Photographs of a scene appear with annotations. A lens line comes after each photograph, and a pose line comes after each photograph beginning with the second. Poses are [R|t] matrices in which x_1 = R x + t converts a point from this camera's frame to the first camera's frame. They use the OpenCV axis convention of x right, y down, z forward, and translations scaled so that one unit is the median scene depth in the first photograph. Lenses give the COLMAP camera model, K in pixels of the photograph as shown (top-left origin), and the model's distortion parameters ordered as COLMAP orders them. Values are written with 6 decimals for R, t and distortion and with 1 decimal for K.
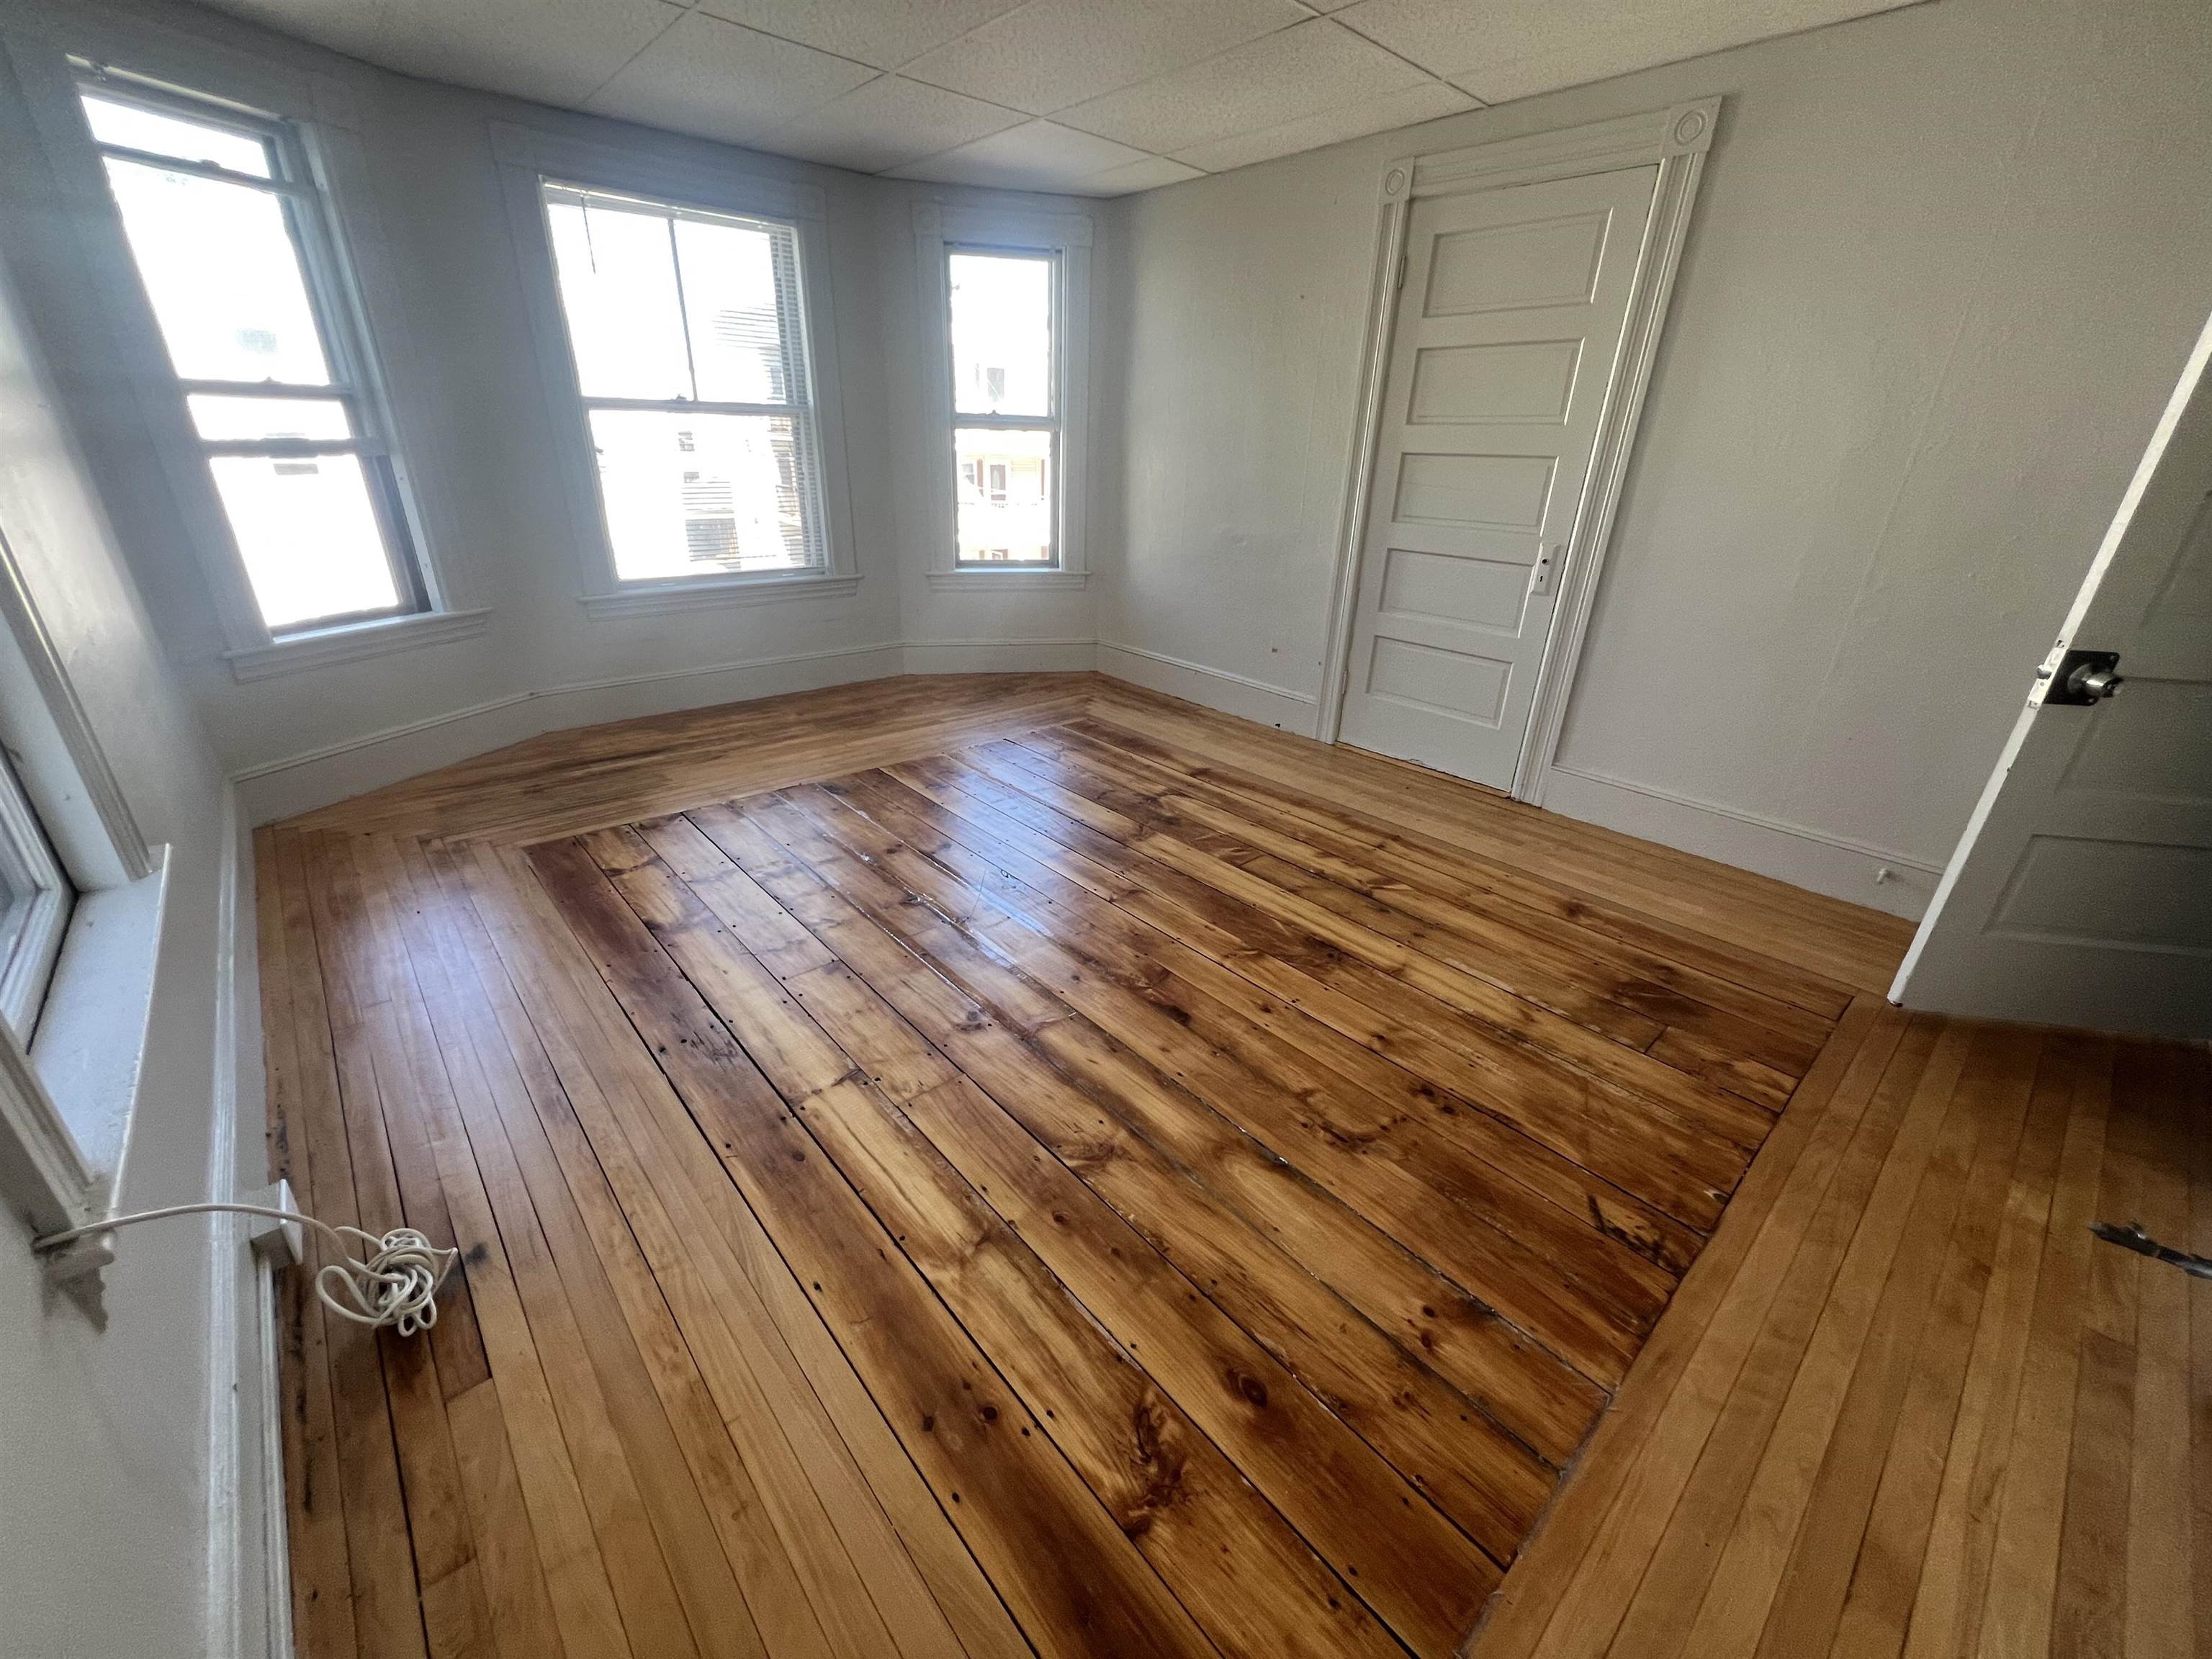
lens RADIAL K [[882.9, 0, 1104.9], [0, 882.9, 823.5], [0, 0, 1]] dist [0.000574, -0.000538]
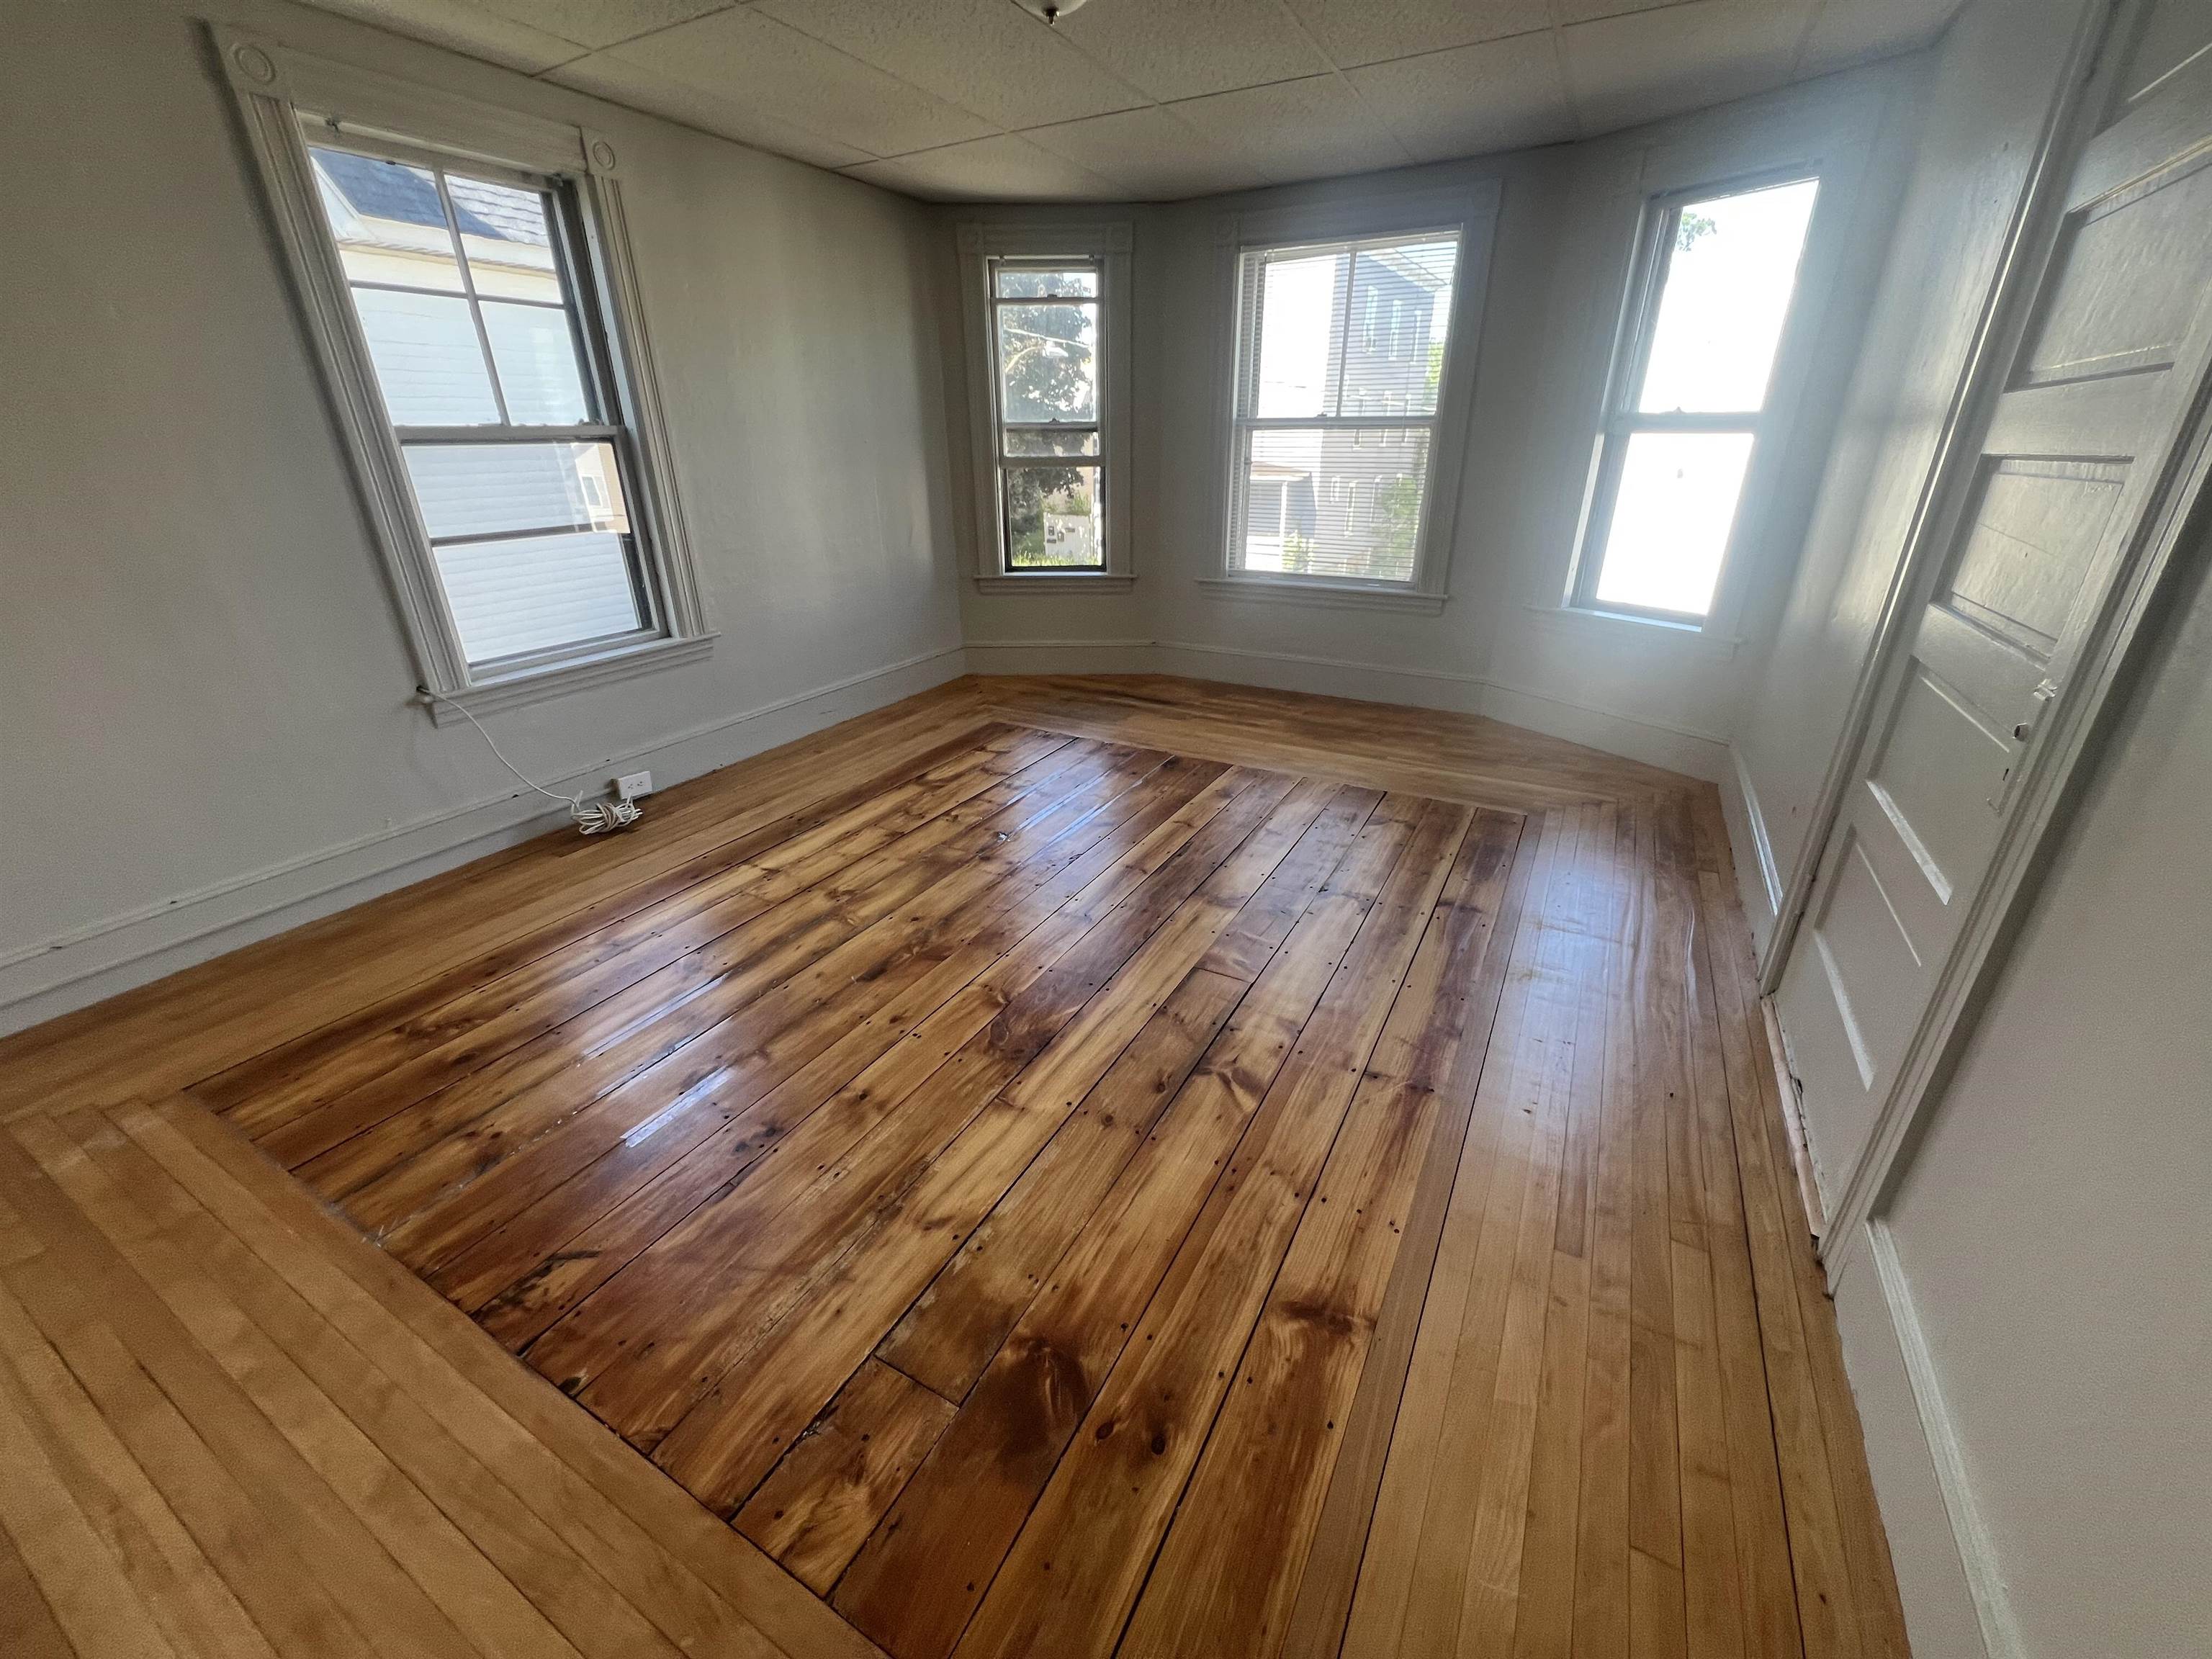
lens RADIAL K [[885.2, 0, 1094.9], [0, 885.2, 827.5], [0, 0, 1]] dist [-0.002084, 0.000430]
pose [[0.321700, 0.354434, -0.878001, 0.927126], [-0.368285, 0.901113, 0.228825, -0.257200], [0.872282, 0.249742, 0.420421, 0.645395]]
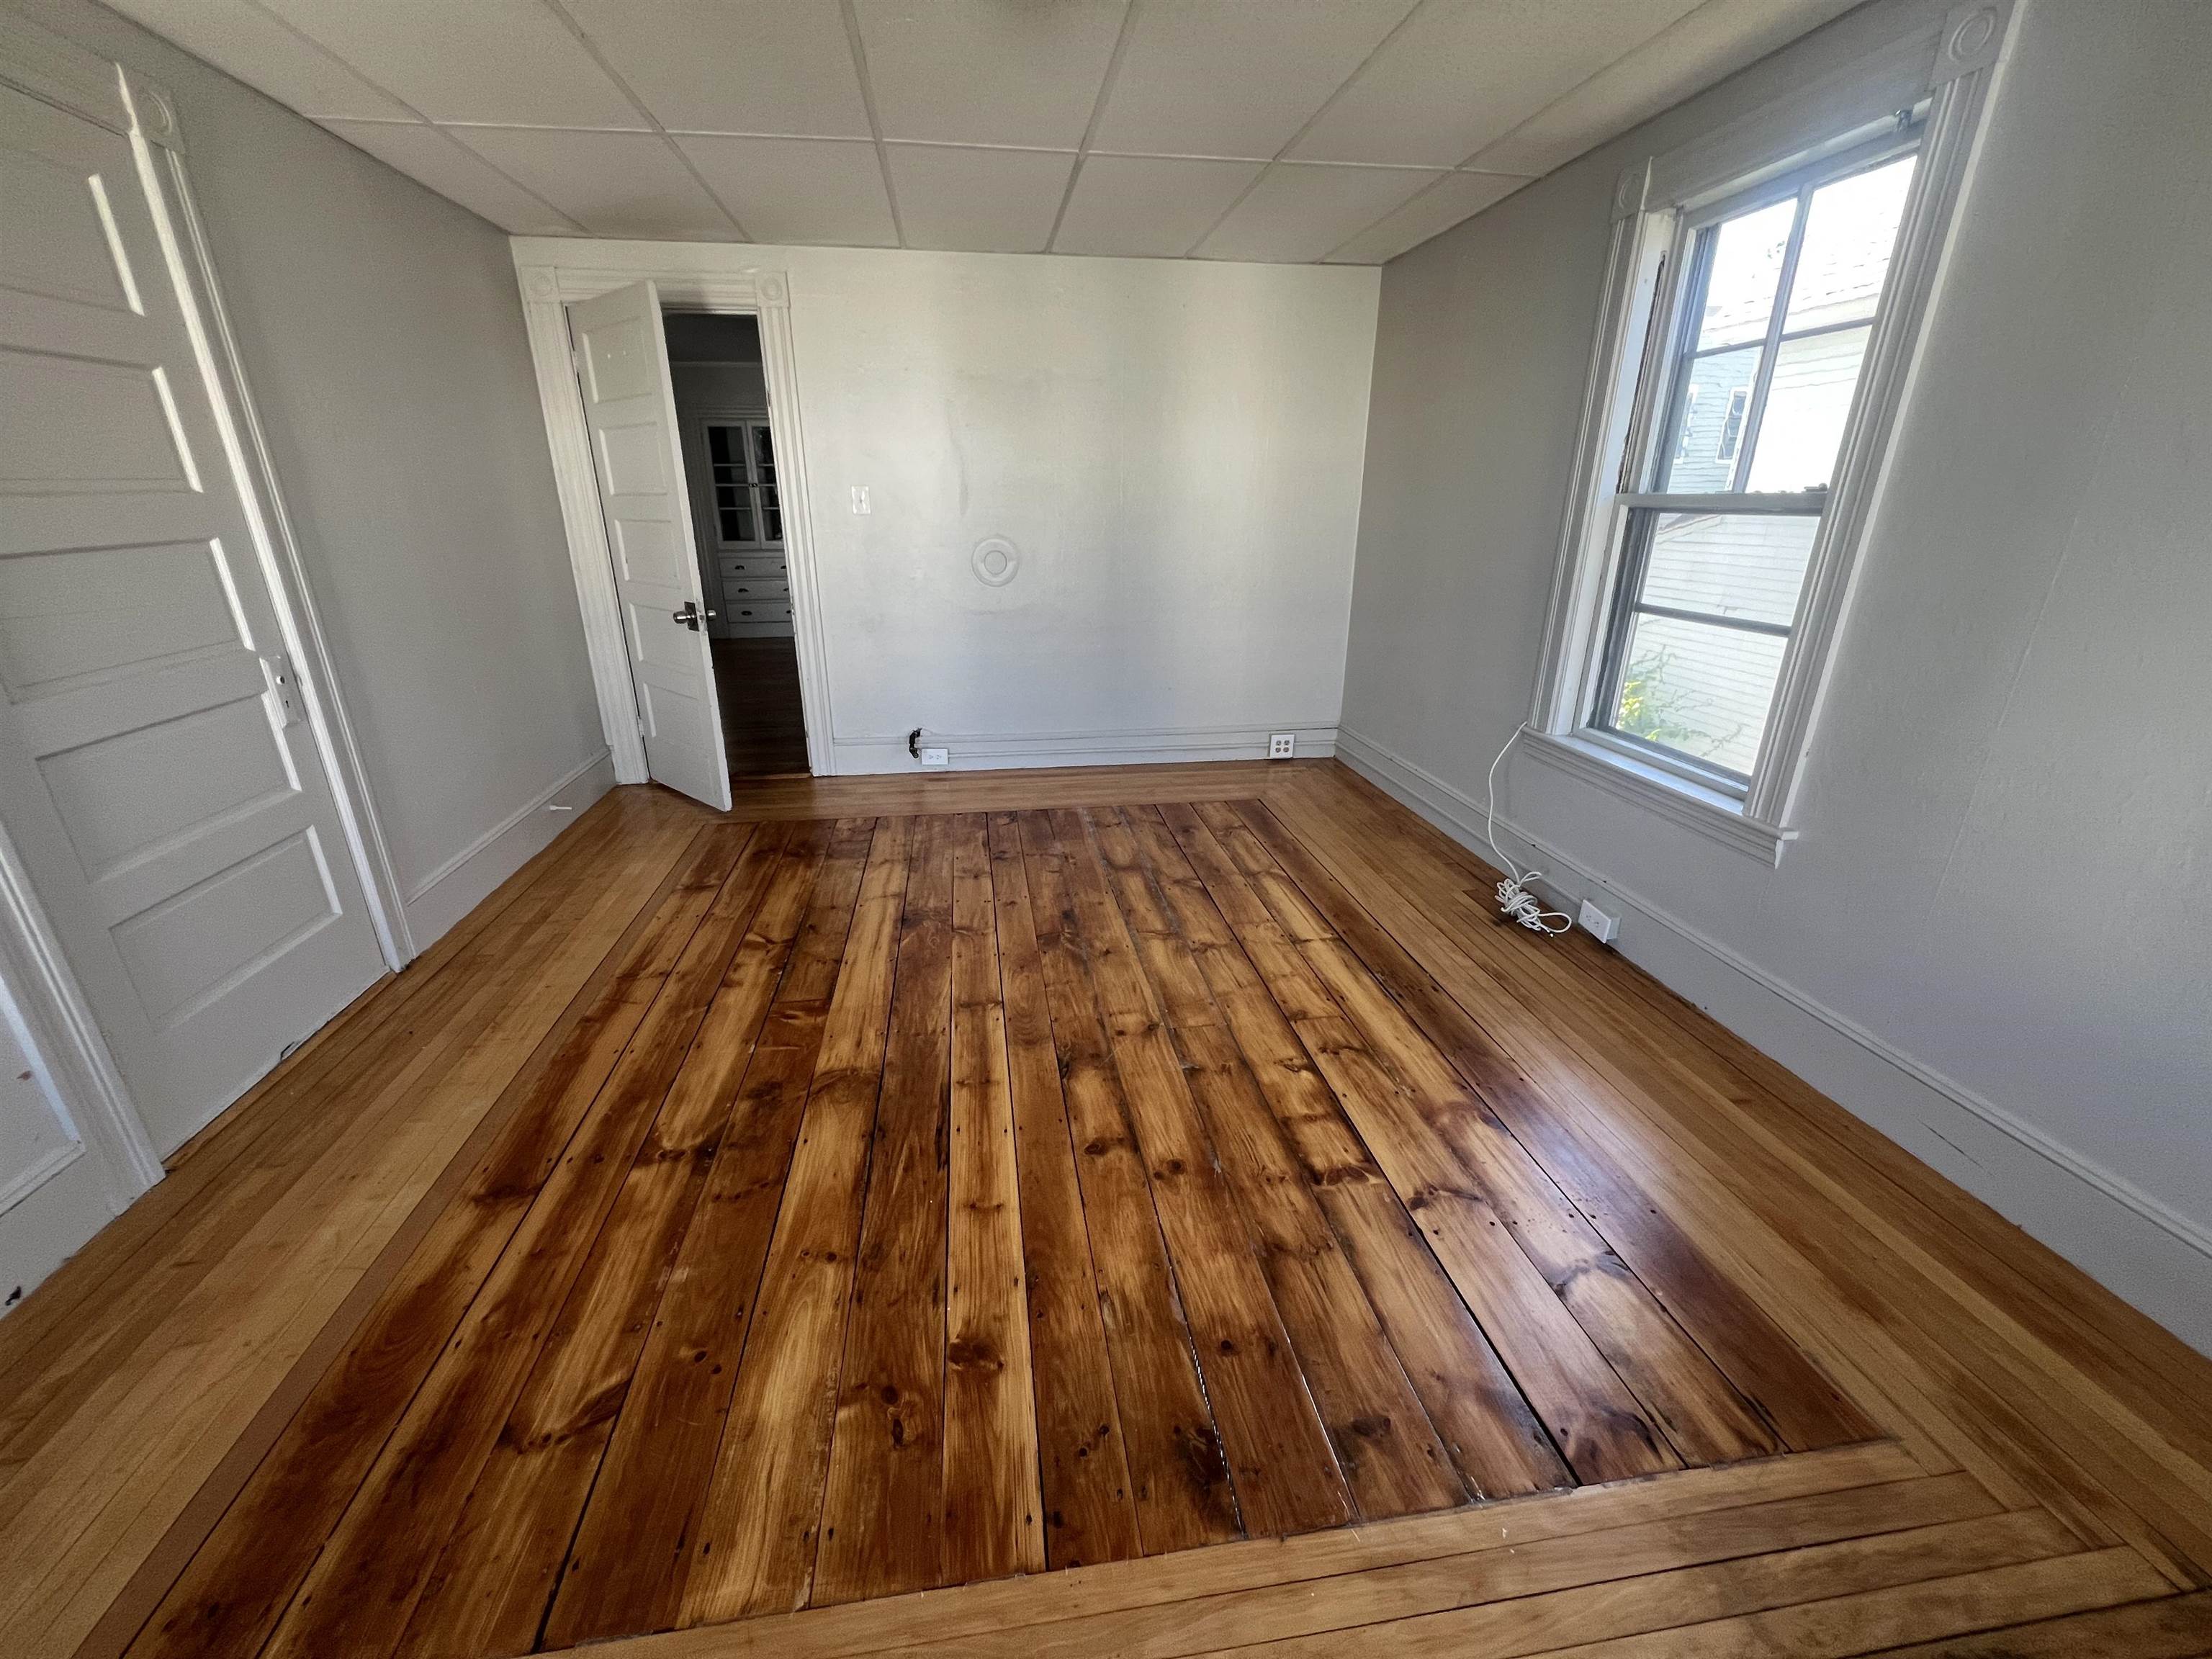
lens RADIAL K [[885.2, 0, 1093.8], [0, 885.2, 821.3], [0, 0, 1]] dist [-0.002084, 0.000430]
pose [[-0.831081, -0.217368, 0.511914, -0.557708], [0.207512, 0.732786, 0.648046, -0.694979], [-0.515988, 0.644807, -0.563898, 1.467081]]
